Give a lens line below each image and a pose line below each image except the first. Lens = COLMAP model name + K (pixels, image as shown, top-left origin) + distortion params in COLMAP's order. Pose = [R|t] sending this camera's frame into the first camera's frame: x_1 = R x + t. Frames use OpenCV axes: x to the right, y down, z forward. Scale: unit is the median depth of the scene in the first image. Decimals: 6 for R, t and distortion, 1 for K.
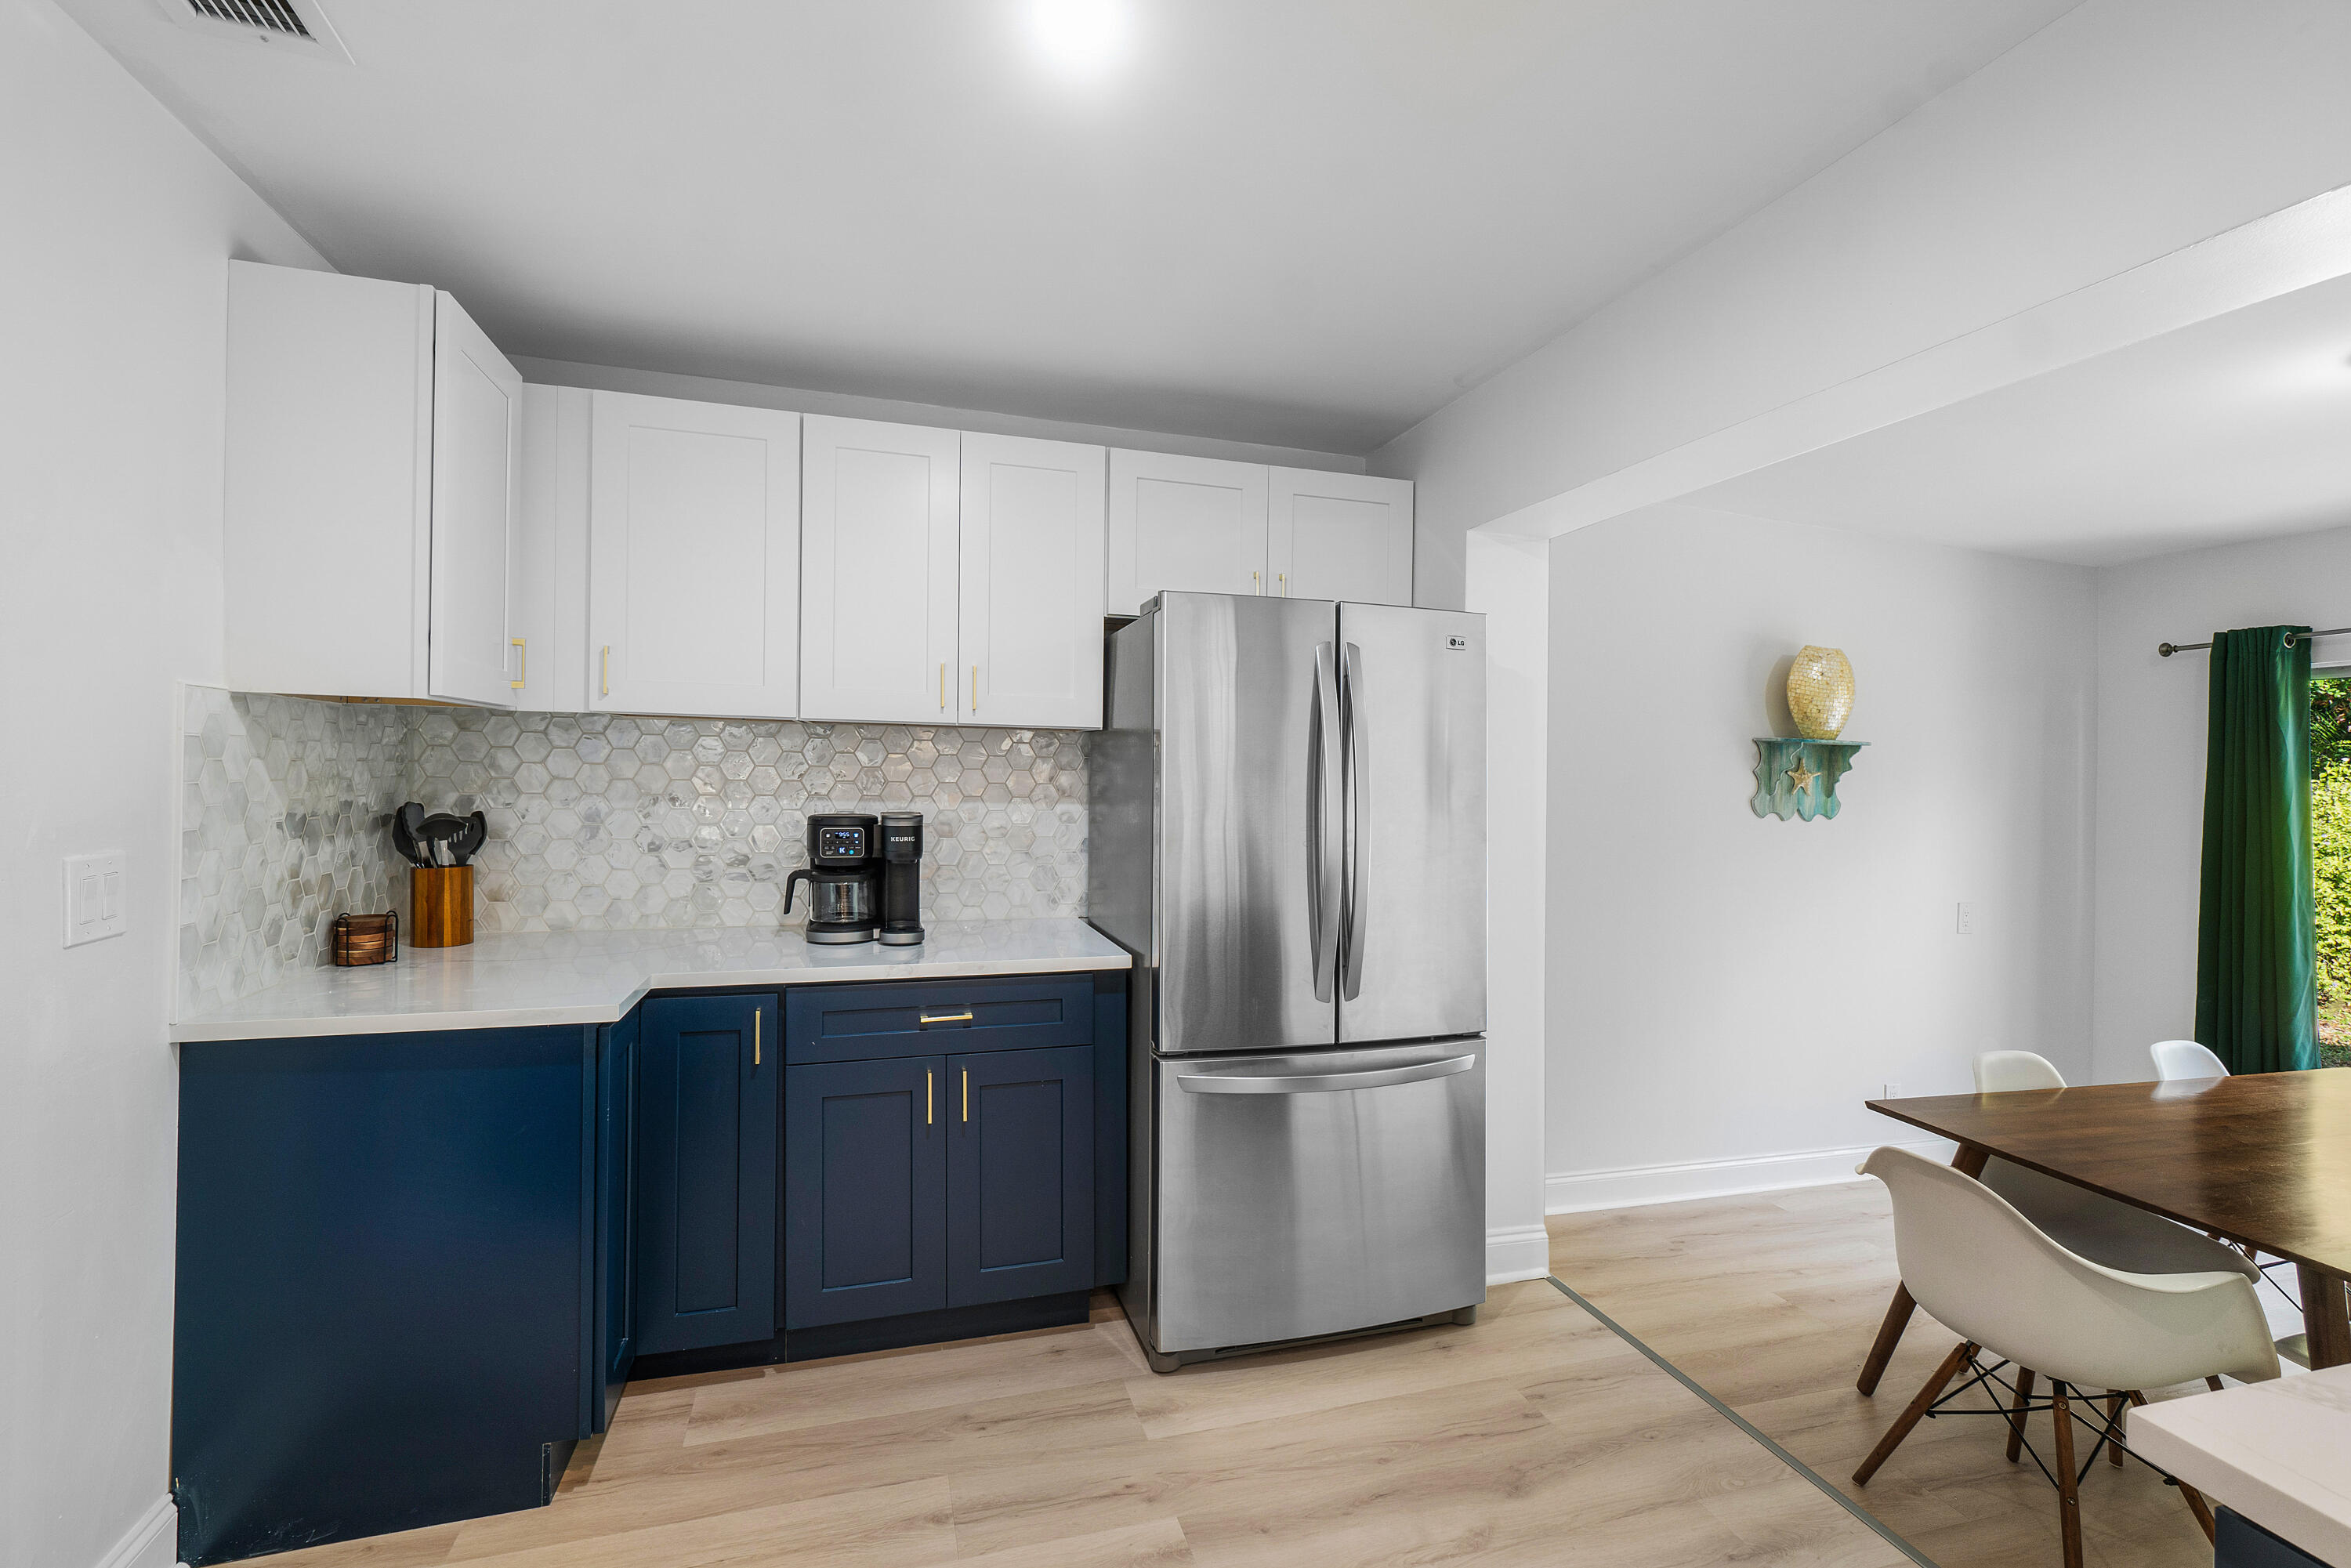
lens RADIAL K [[1063.4, 0, 1153.1], [0, 1063.4, 749.4], [0, 0, 1]] dist [-0.025233, 0.000675]
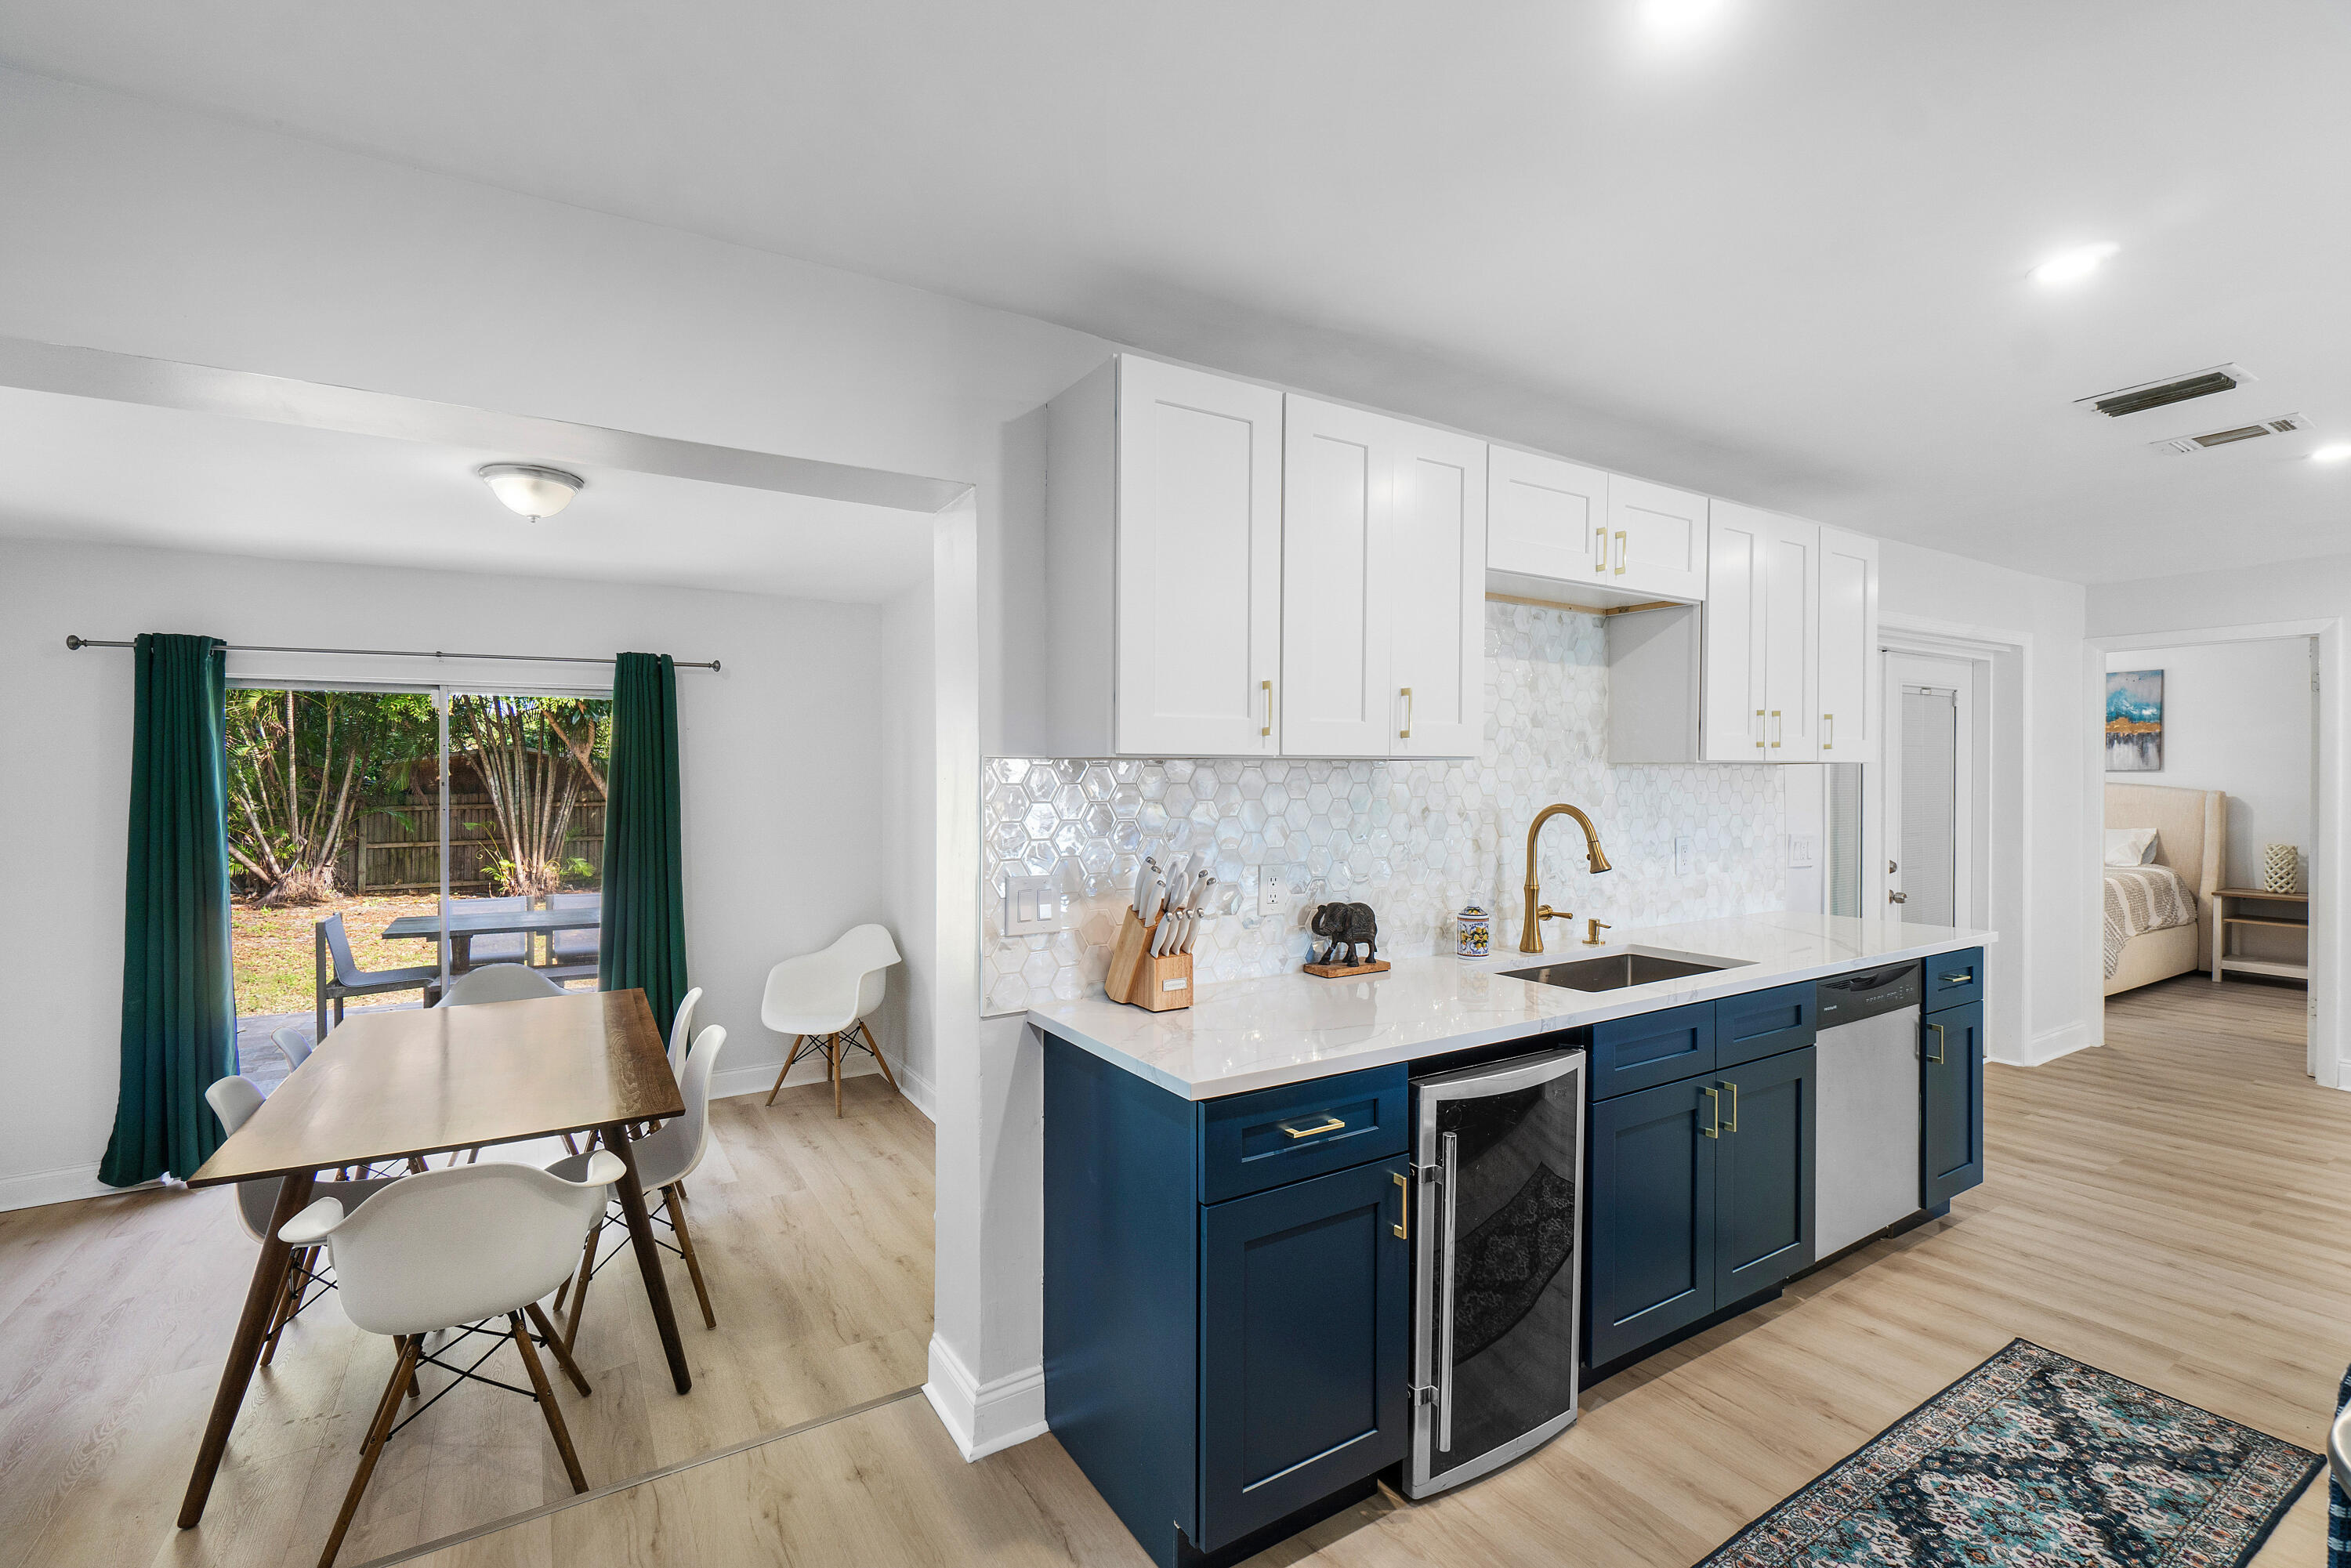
lens RADIAL K [[1035.8, 0, 1191.5], [0, 1035.8, 783.6], [0, 0, 1]] dist [-0.002536, 0.000713]
pose [[-0.312661, -0.023523, 0.949573, -0.345703], [-0.020048, 0.999634, 0.018162, -0.010286], [-0.949653, -0.013359, -0.313018, 0.520292]]
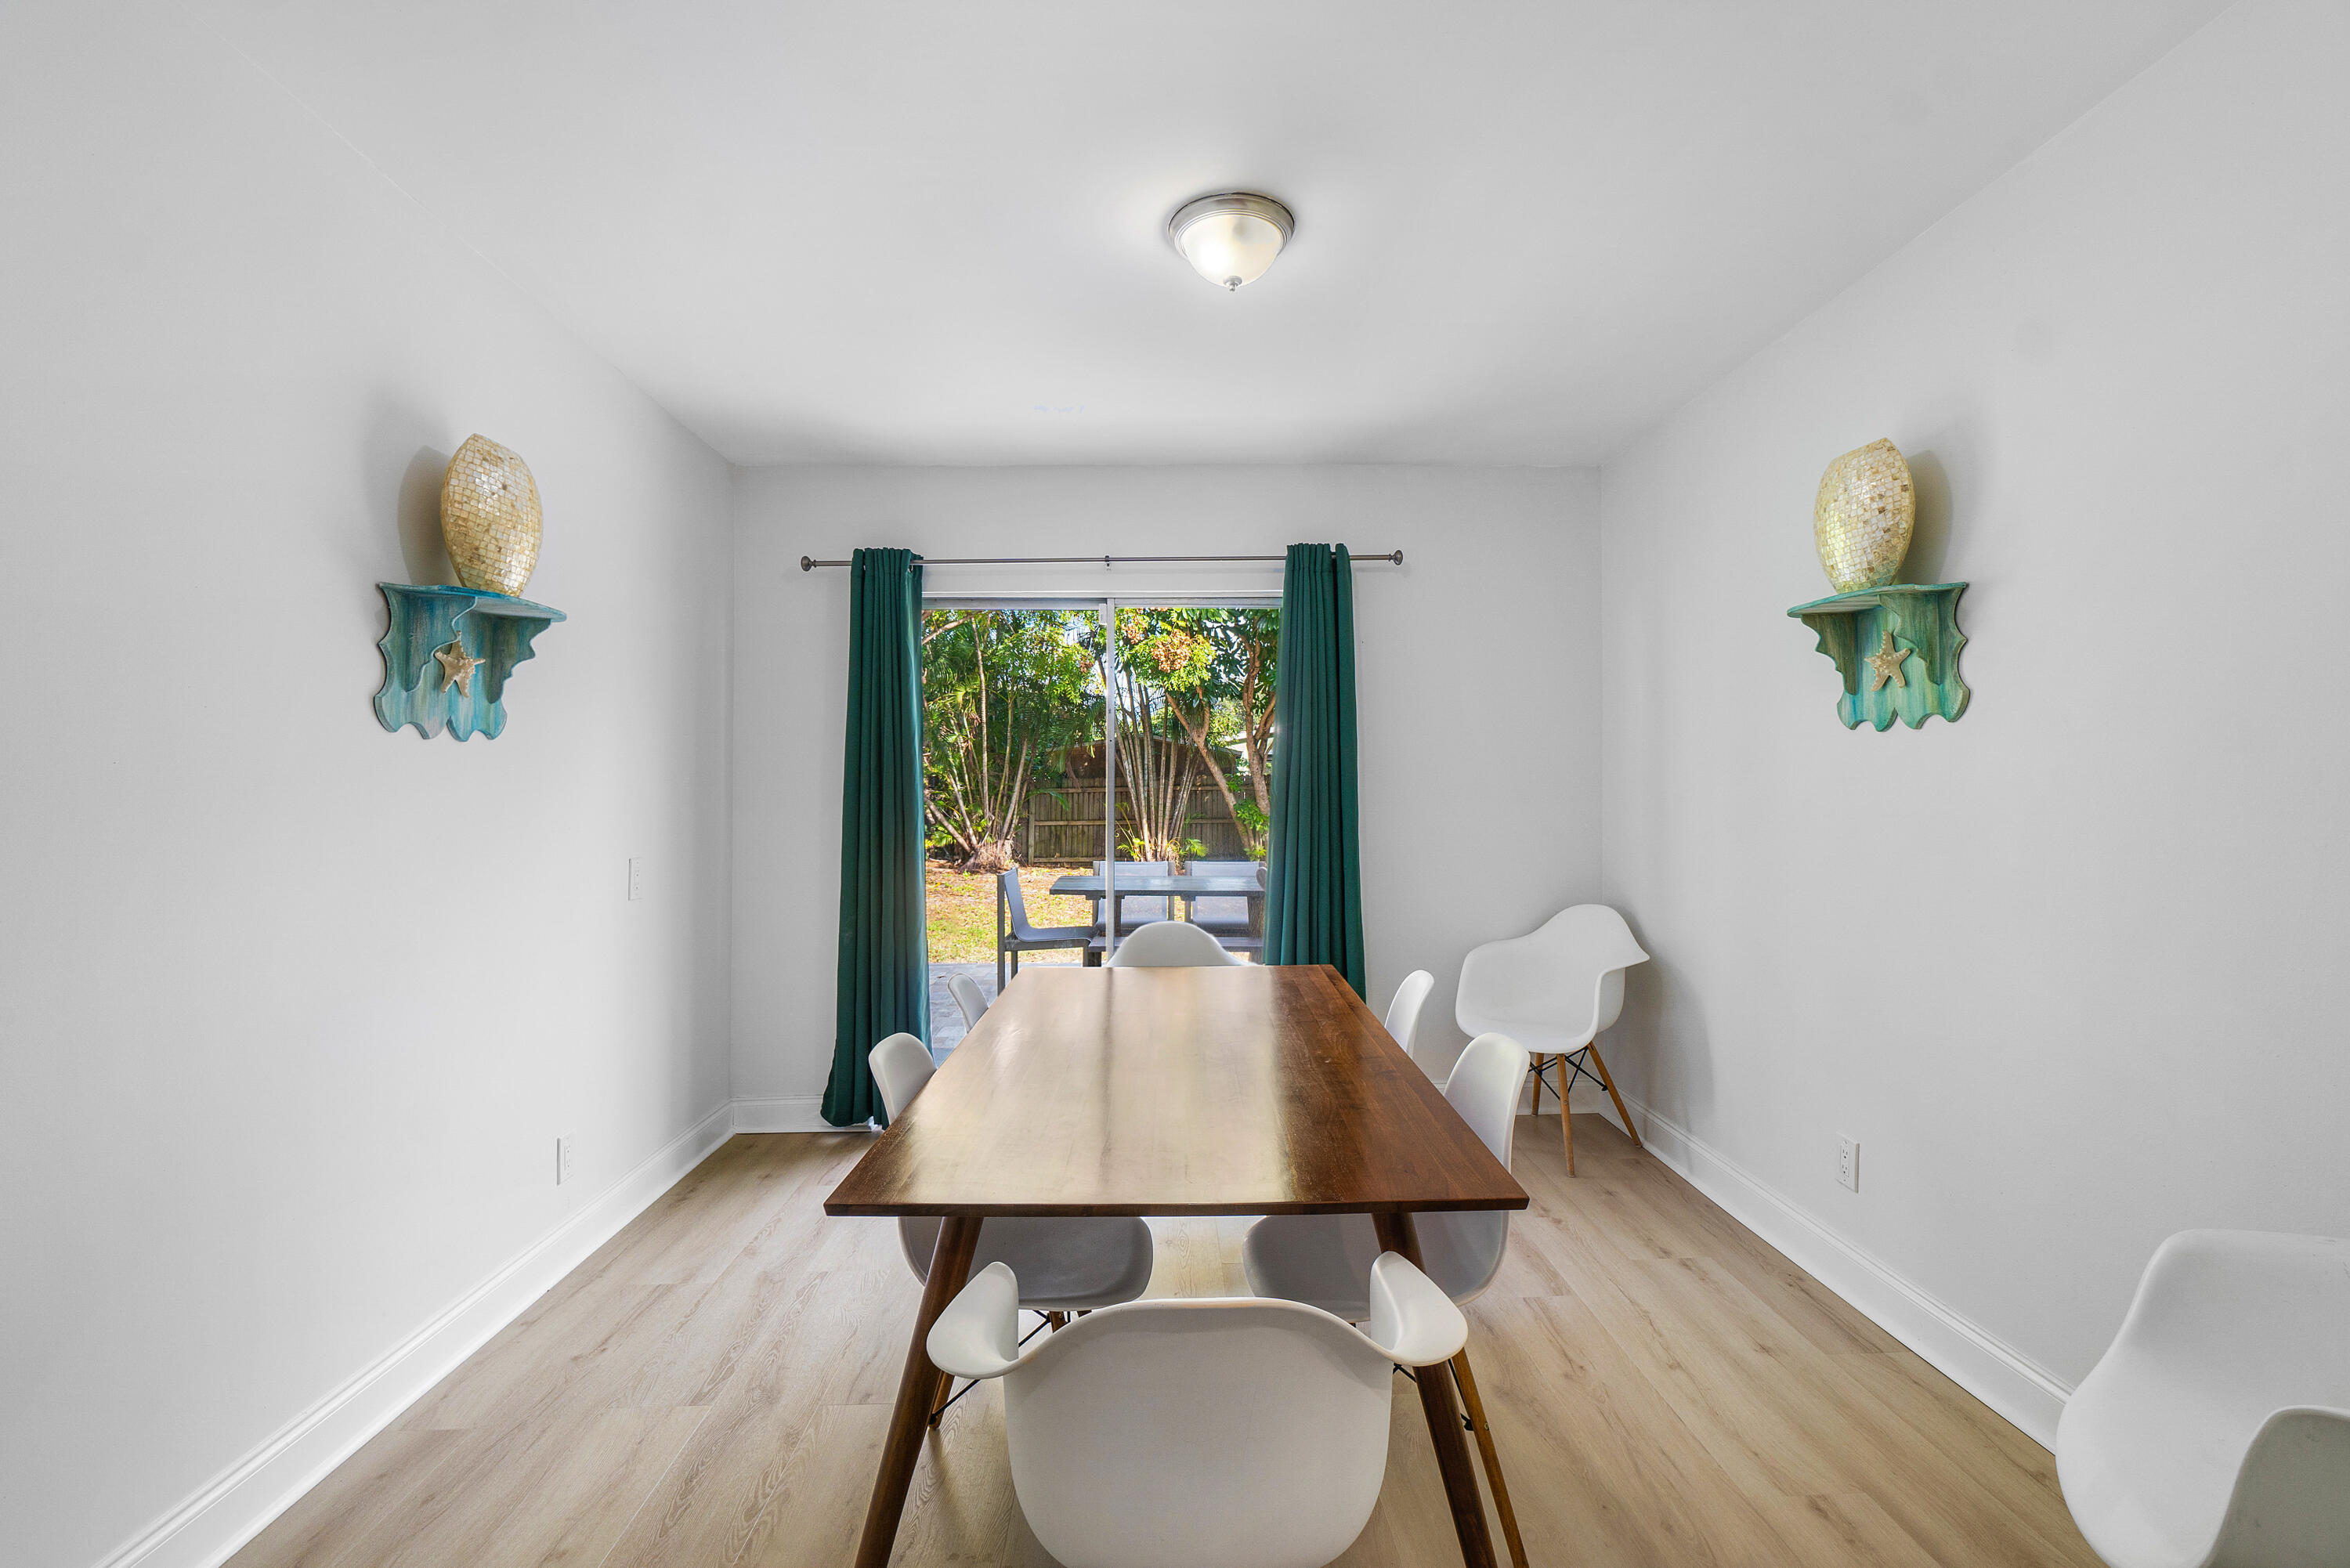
lens RADIAL K [[1067.8, 0, 1195.4], [0, 1067.8, 747.2], [0, 0, 1]] dist [-0.000327, 0.000214]
pose [[0.203371, 0.008824, 0.979062, 0.187208], [-0.008504, 0.999938, -0.007246, 0.109657], [-0.979065, -0.006852, 0.203433, 0.726851]]
